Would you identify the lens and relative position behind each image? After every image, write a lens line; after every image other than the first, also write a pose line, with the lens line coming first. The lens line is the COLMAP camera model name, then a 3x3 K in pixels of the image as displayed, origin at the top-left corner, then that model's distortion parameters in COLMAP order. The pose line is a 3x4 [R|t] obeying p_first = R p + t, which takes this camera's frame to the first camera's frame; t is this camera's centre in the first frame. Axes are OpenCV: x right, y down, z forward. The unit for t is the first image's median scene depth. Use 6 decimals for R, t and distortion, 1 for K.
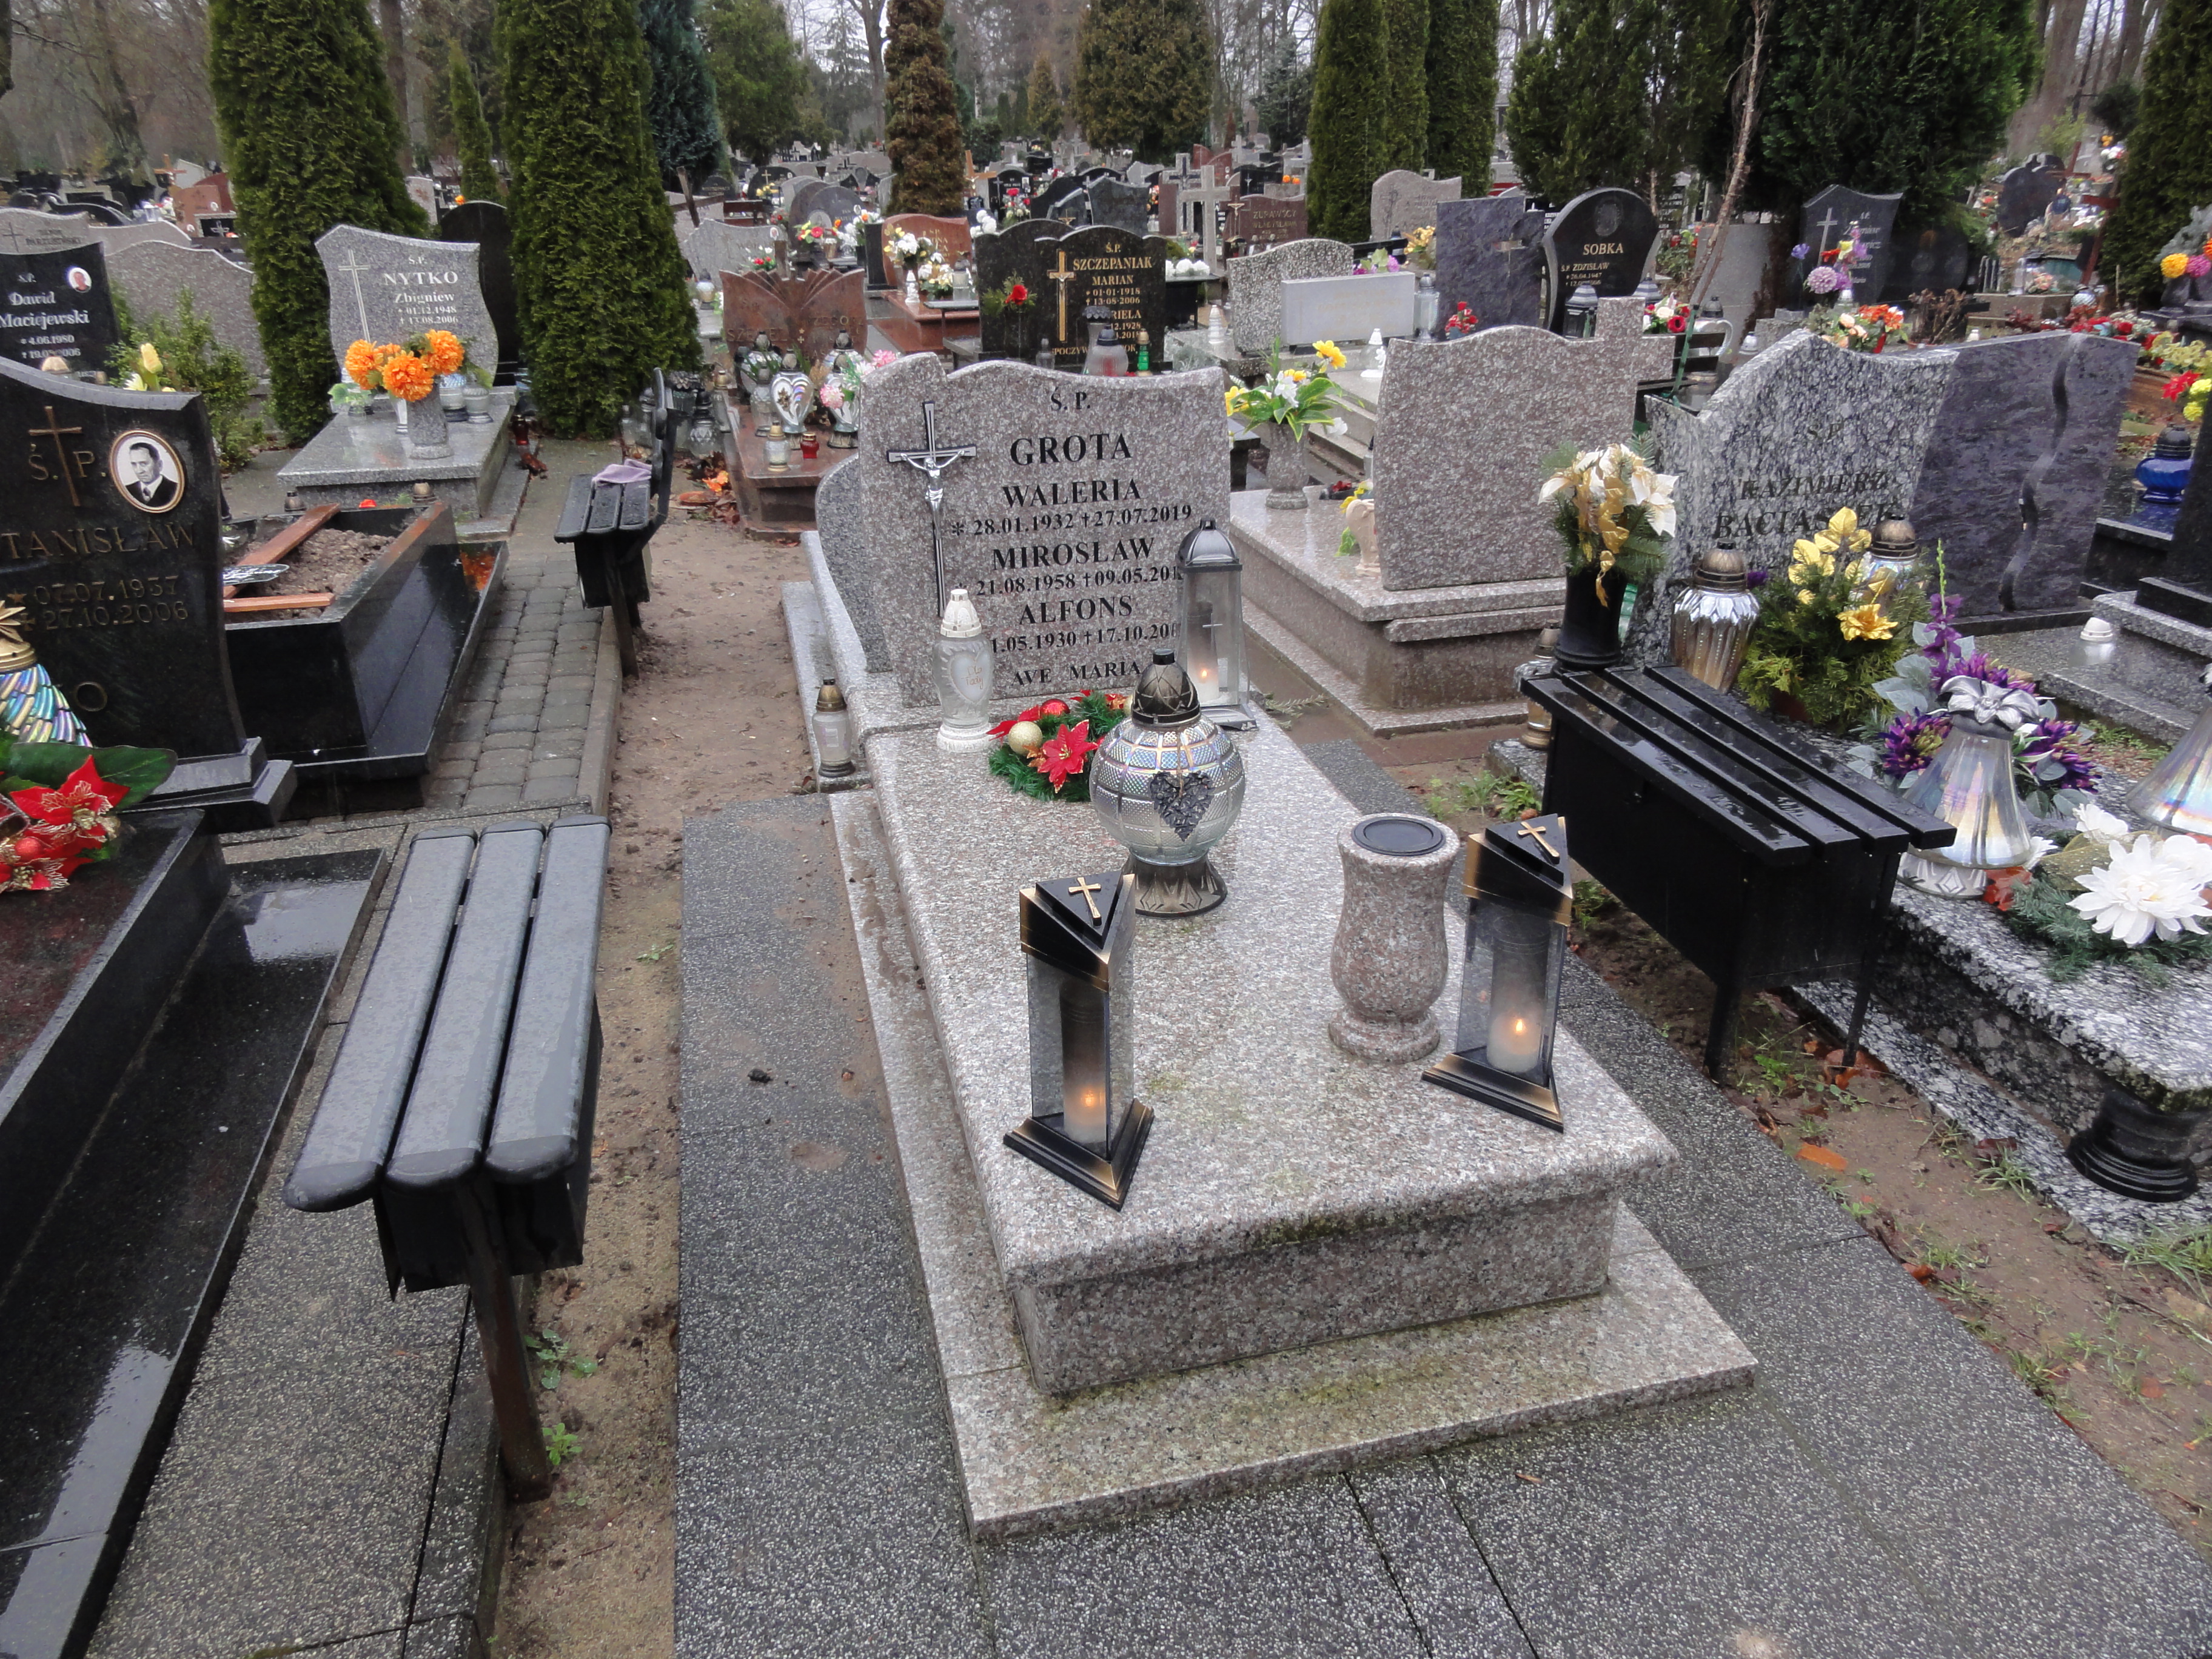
lens RADIAL K [[1556.5, 0, 1106.6], [0, 1556.5, 831.6], [0, 0, 1]] dist [0.000080, 0.003694]
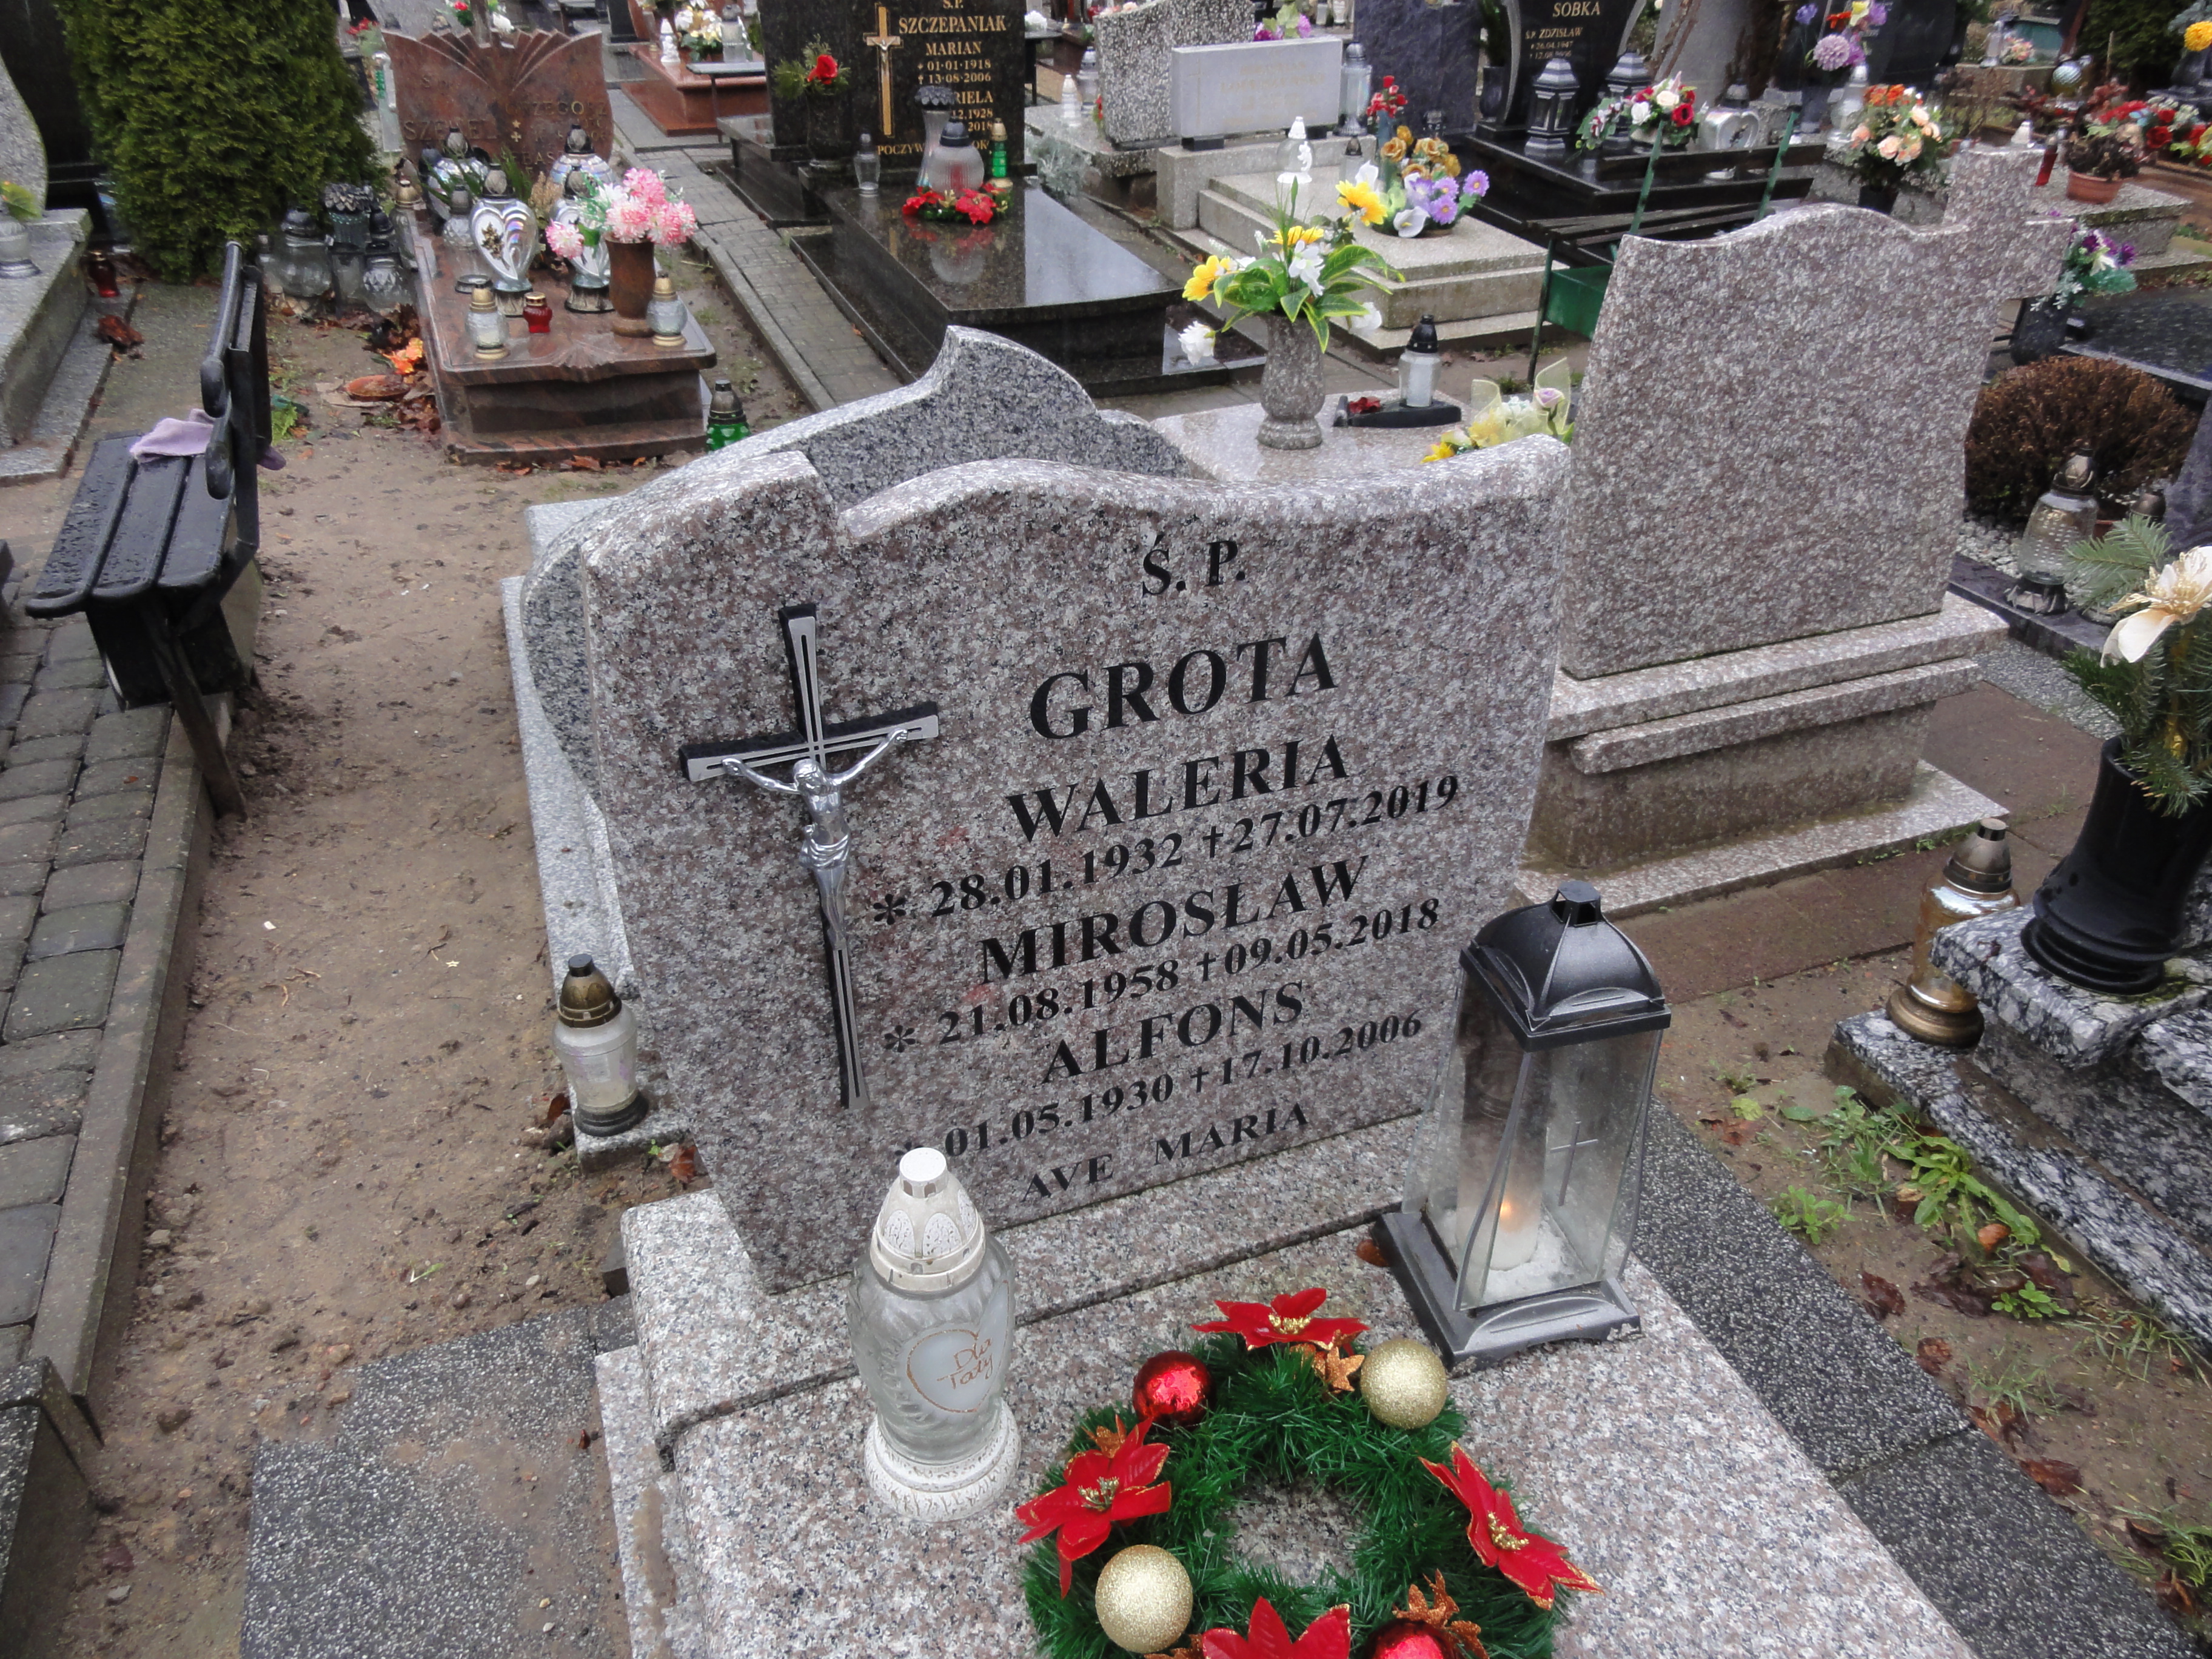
lens RADIAL K [[1556.5, 0, 1107.9], [0, 1556.5, 827.9], [0, 0, 1]] dist [0.000080, 0.003694]
pose [[0.991405, -0.051130, 0.120422, -0.038800], [0.033841, 0.989364, 0.141472, -0.116927], [-0.126374, -0.136181, 0.982591, 0.279893]]
